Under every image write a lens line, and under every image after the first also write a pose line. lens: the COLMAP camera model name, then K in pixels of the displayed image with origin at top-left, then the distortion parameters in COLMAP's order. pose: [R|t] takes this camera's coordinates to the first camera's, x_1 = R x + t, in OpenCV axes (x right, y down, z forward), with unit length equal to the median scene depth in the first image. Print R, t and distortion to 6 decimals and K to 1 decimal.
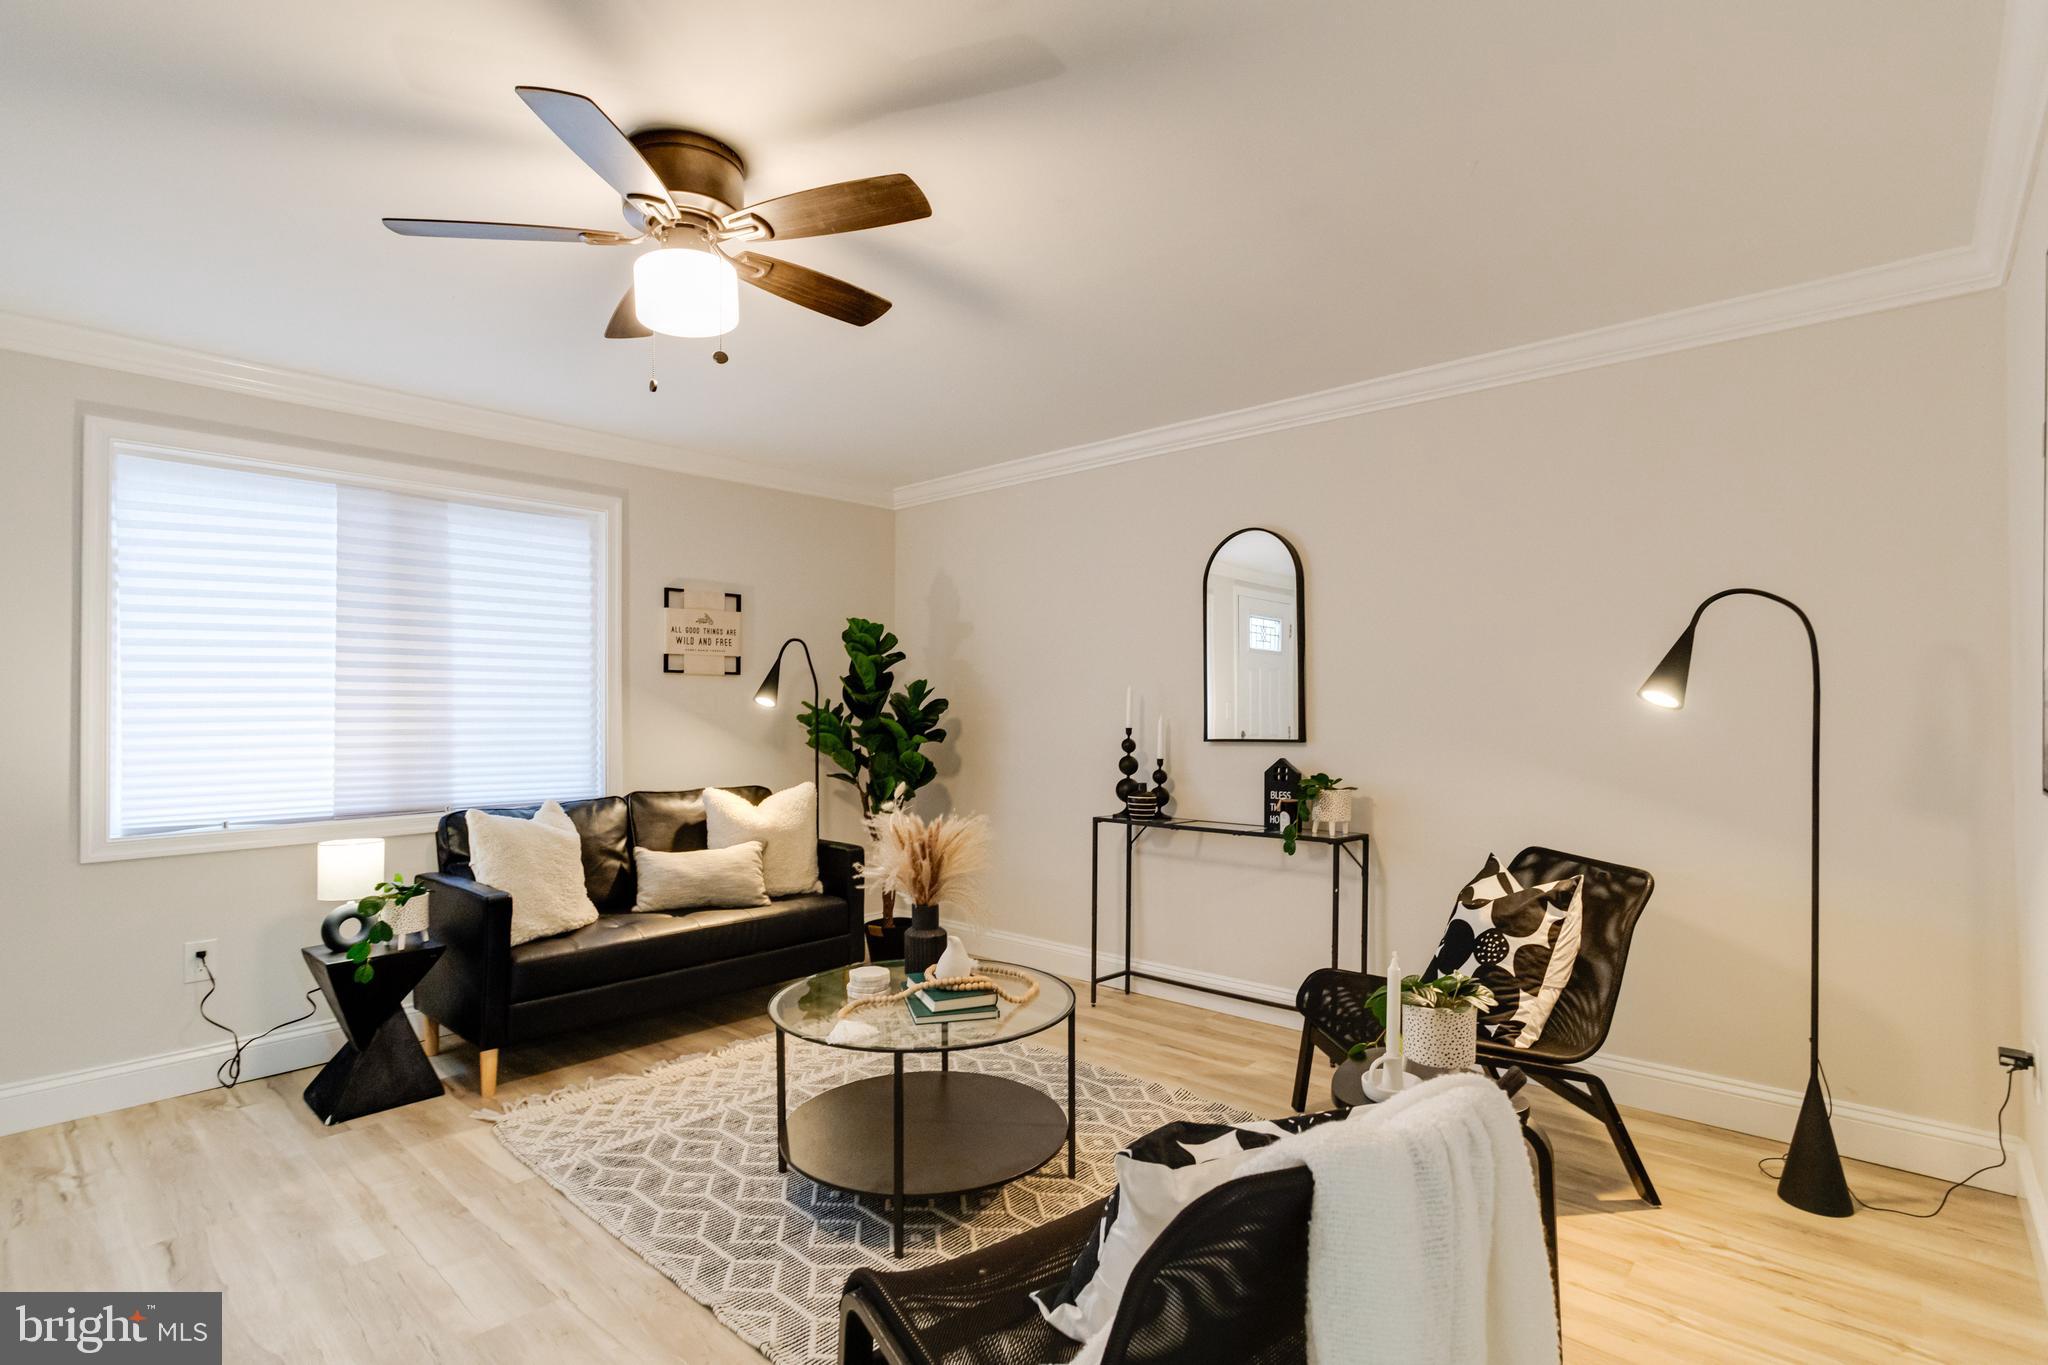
lens RADIAL K [[980.8, 0, 1033.0], [0, 980.8, 687.8], [0, 0, 1]] dist [-0.033281, 0.012434]
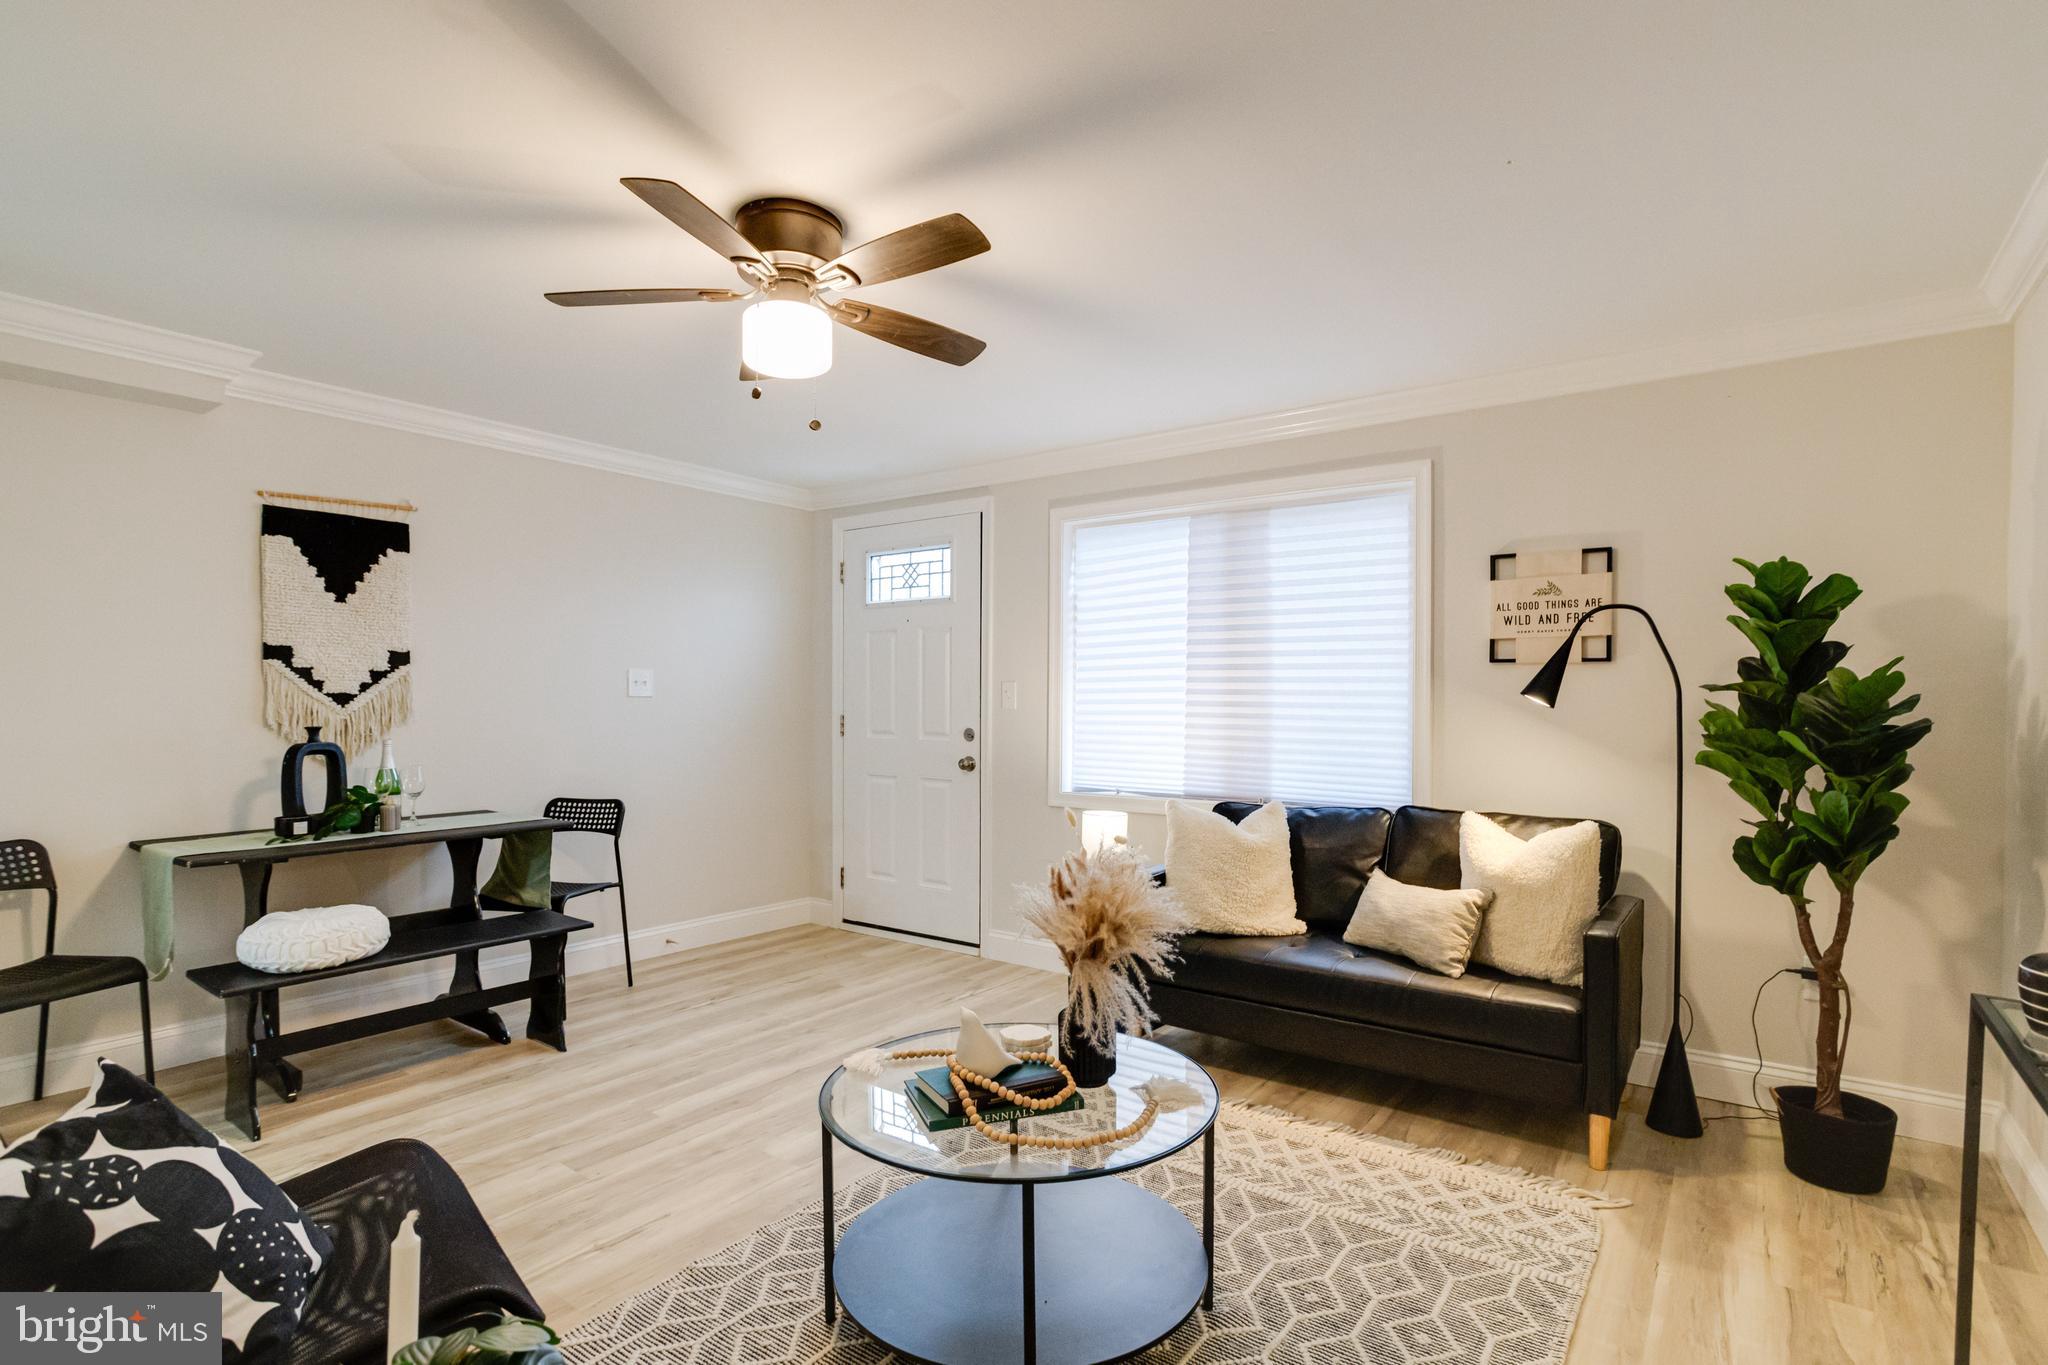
lens RADIAL K [[1021.3, 0, 1038.5], [0, 1021.3, 712.2], [0, 0, 1]] dist [-0.021766, 0.012191]
pose [[0.099101, 0.018020, -0.994914, 0.492516], [0.017868, 0.999643, 0.019886, 0.001563], [0.994917, -0.019748, 0.098743, 0.663665]]
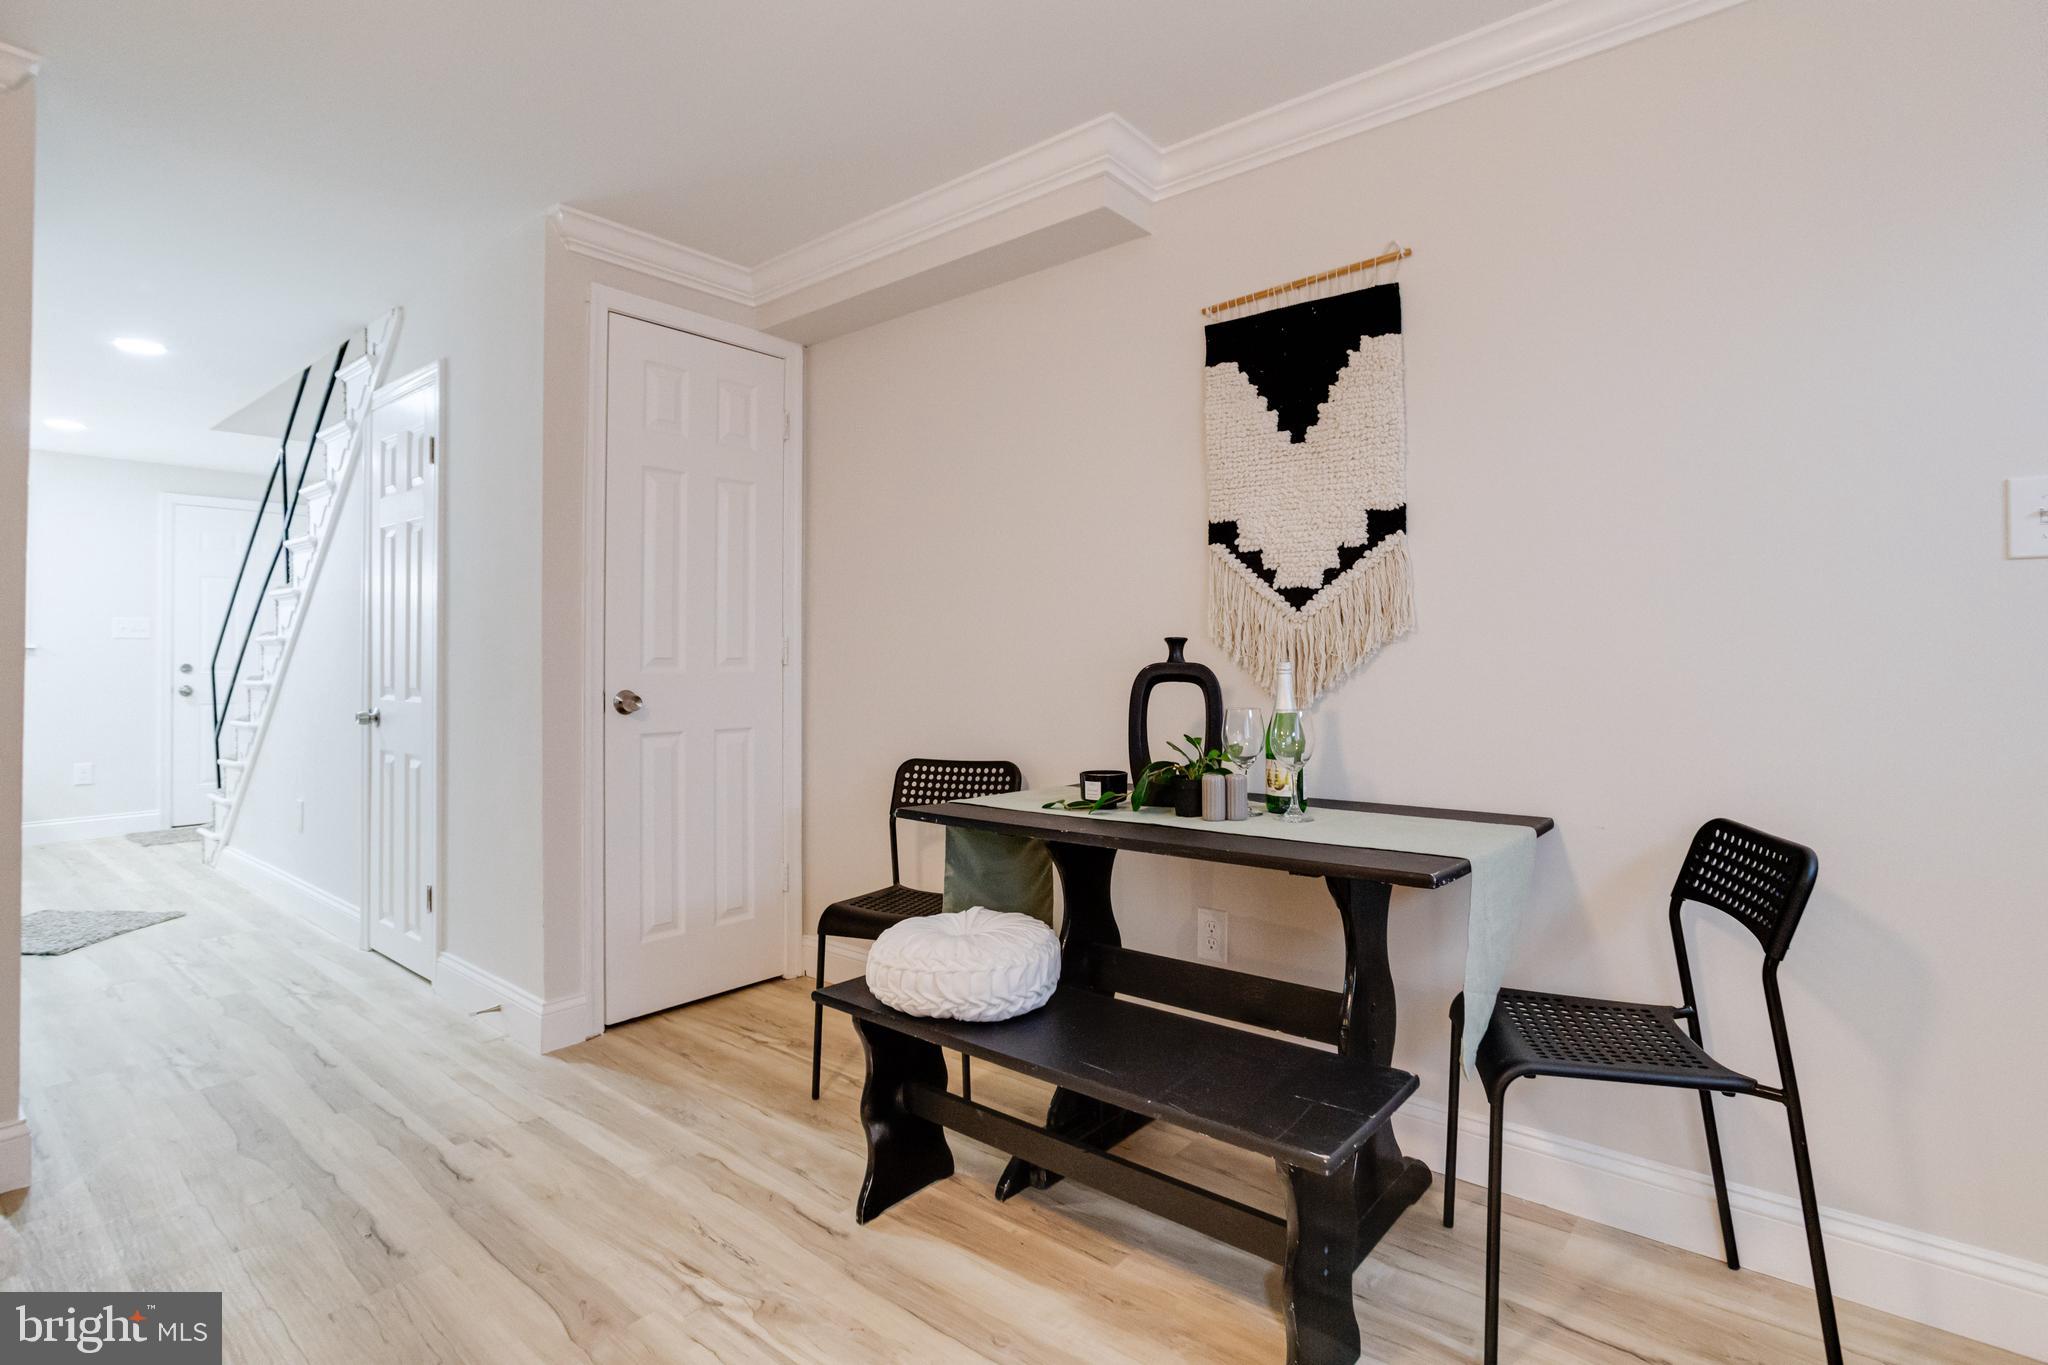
lens RADIAL K [[980.8, 0, 1054.9], [0, 980.8, 640.9], [0, 0, 1]] dist [-0.033281, 0.012434]
pose [[-0.999085, 0.006946, -0.042196, -0.425506], [0.008797, 0.999000, -0.043831, 0.049300], [0.041849, -0.044162, -0.998147, 0.669337]]
